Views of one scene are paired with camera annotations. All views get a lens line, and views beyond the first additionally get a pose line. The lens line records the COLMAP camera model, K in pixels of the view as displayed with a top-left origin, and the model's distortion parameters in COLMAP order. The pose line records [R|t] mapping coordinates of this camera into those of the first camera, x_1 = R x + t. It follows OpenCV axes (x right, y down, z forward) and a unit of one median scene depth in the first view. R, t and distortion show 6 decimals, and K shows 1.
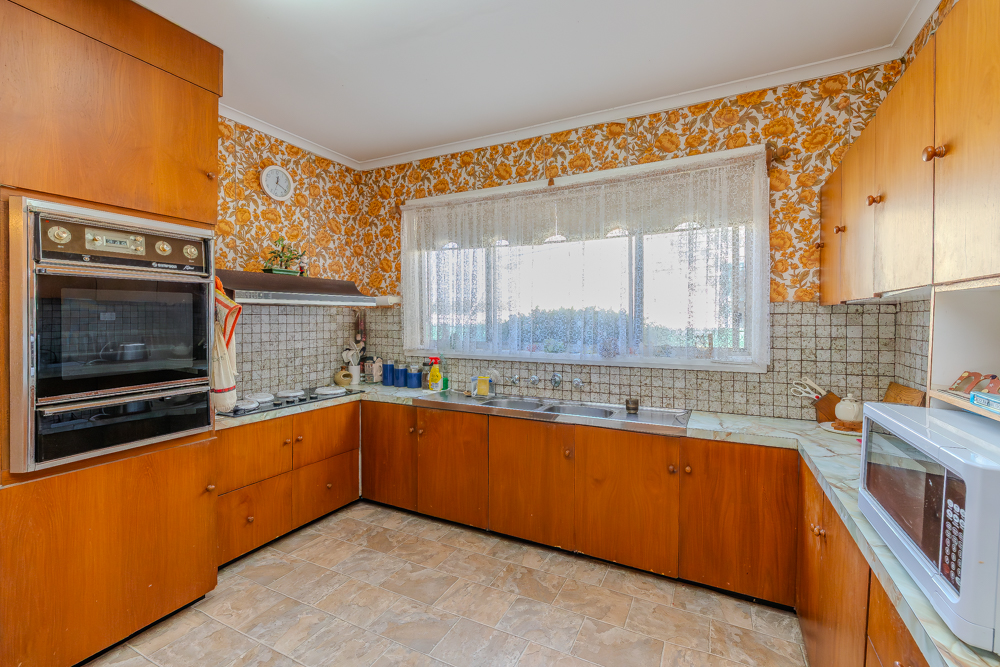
lens RADIAL K [[421.7, 0, 501.5], [0, 421.7, 323.7], [0, 0, 1]] dist [0.003119, -0.000630]
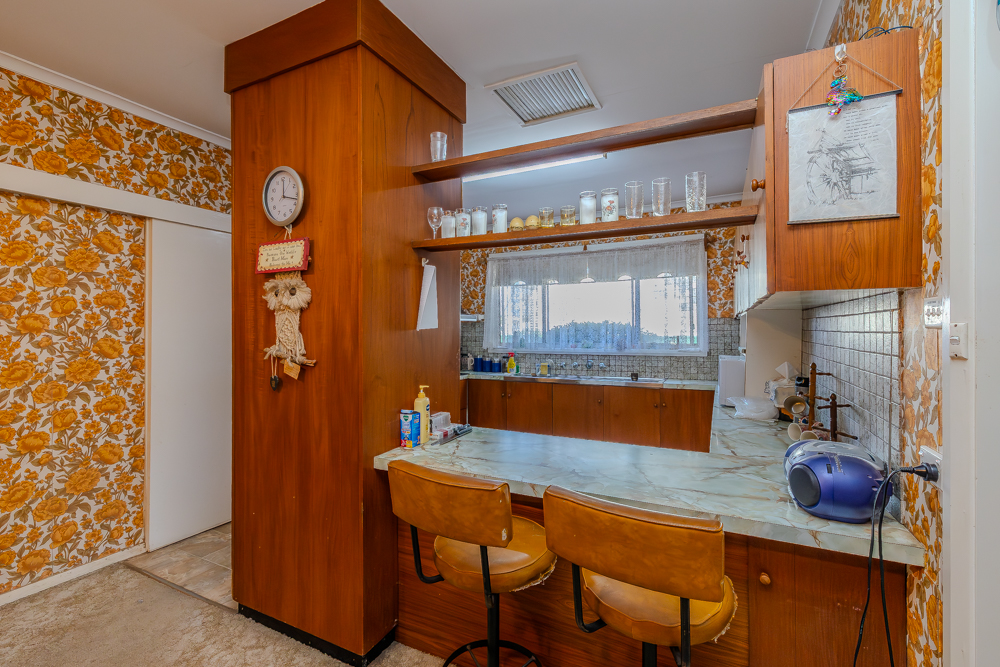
lens RADIAL K [[421.7, 0, 503.7], [0, 421.7, 328.8], [0, 0, 1]] dist [0.003119, -0.000630]
pose [[0.999921, -0.004700, 0.011646, -0.252141], [0.004933, 0.999786, -0.020095, 0.025294], [-0.011549, 0.020151, 0.999730, -0.746885]]
